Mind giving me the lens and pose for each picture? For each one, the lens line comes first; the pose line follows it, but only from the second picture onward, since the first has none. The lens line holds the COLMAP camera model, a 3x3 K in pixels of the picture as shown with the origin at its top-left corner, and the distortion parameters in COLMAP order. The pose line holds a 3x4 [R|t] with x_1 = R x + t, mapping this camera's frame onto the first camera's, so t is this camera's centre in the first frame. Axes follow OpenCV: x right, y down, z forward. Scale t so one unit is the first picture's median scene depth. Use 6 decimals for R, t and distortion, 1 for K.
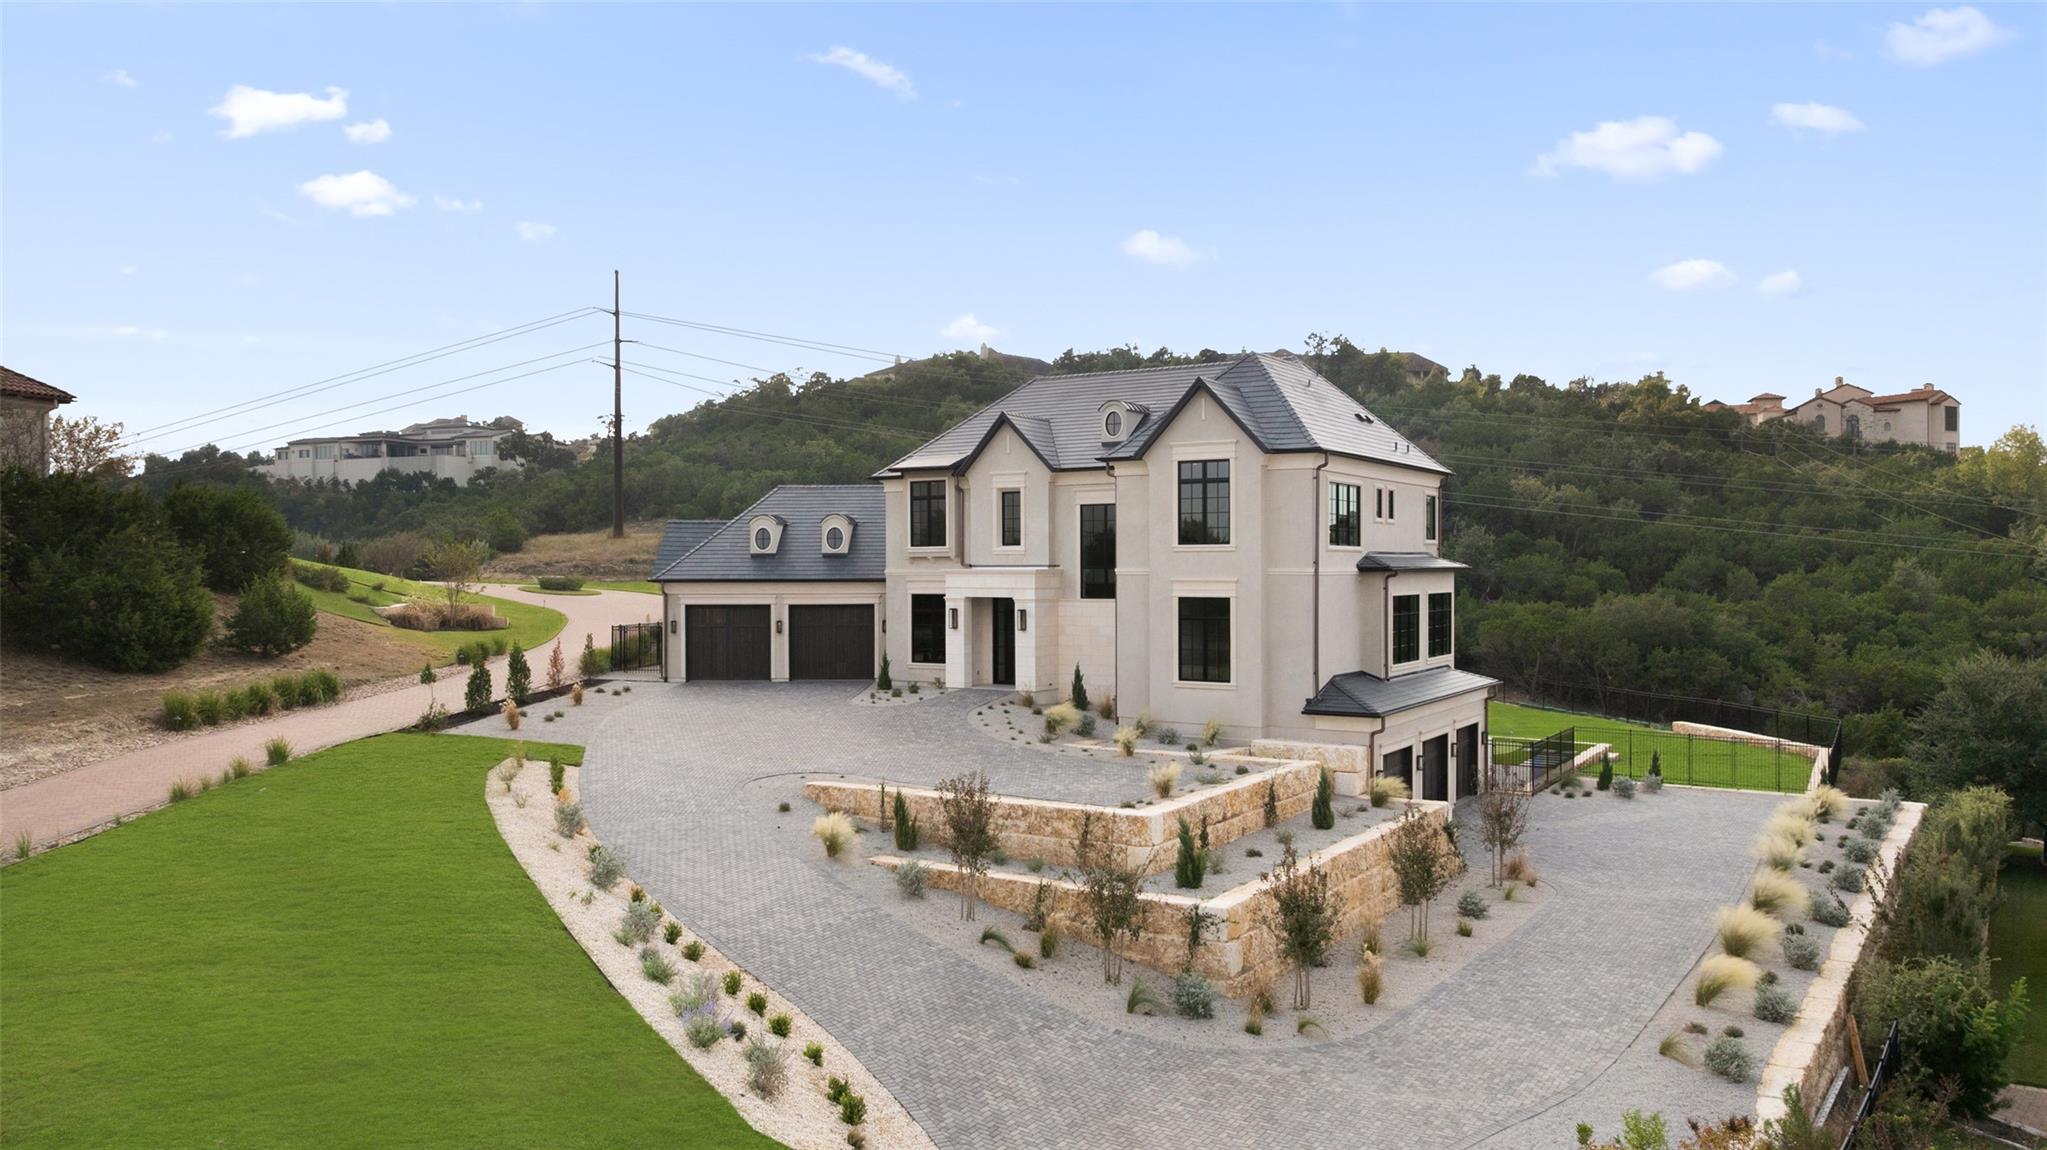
lens RADIAL K [[1425.6, 0, 1023.5], [0, 1425.6, 575.0], [0, 0, 1]] dist [0.029977, -0.121476]
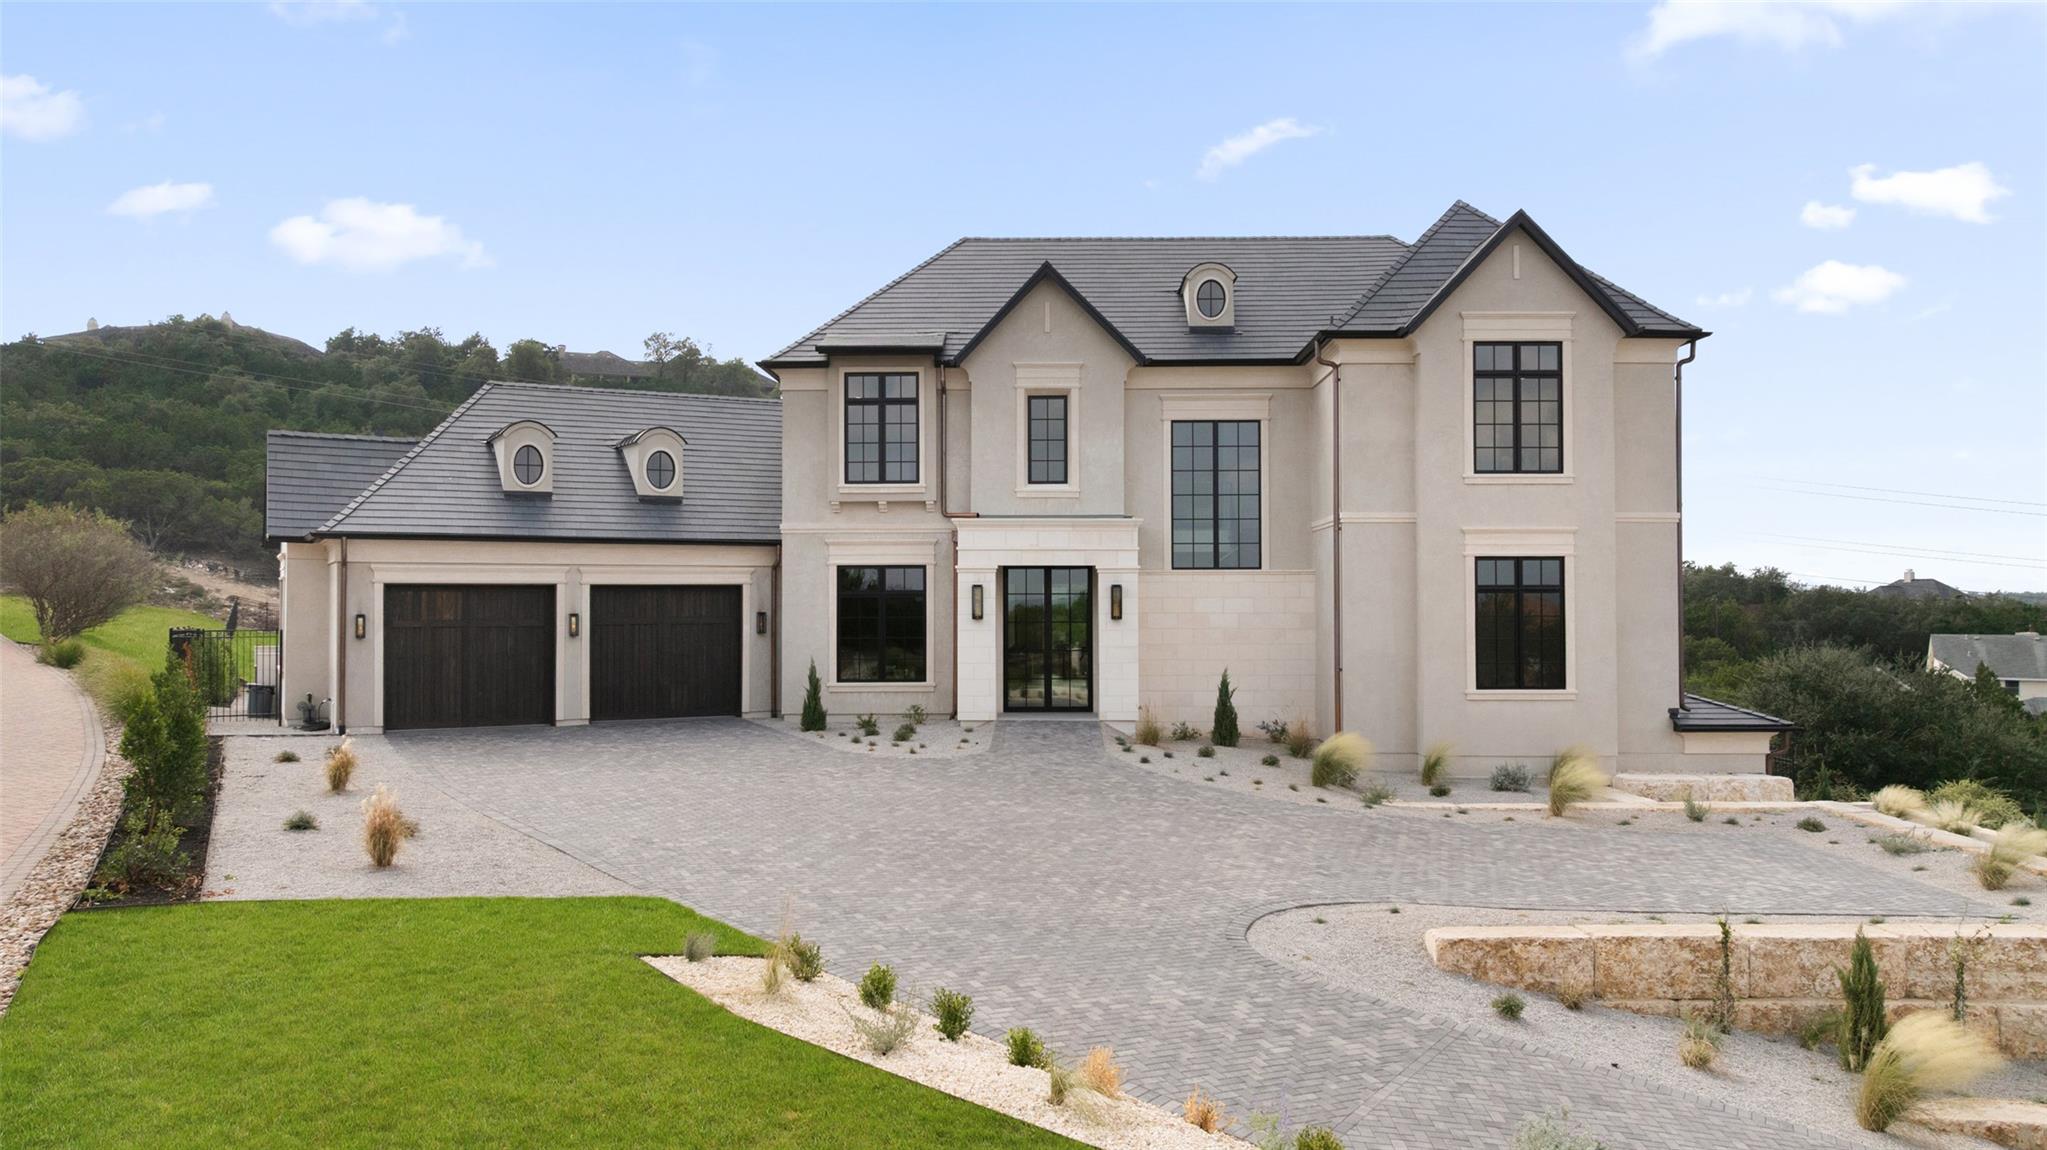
lens RADIAL K [[1425.6, 0, 1023.5], [0, 1425.6, 575.0], [0, 0, 1]] dist [0.029977, -0.121476]
pose [[0.853714, 0.011979, 0.520605, -0.325207], [0.001368, 0.999680, -0.025247, 0.032843], [-0.520741, 0.022266, 0.853425, 0.472295]]
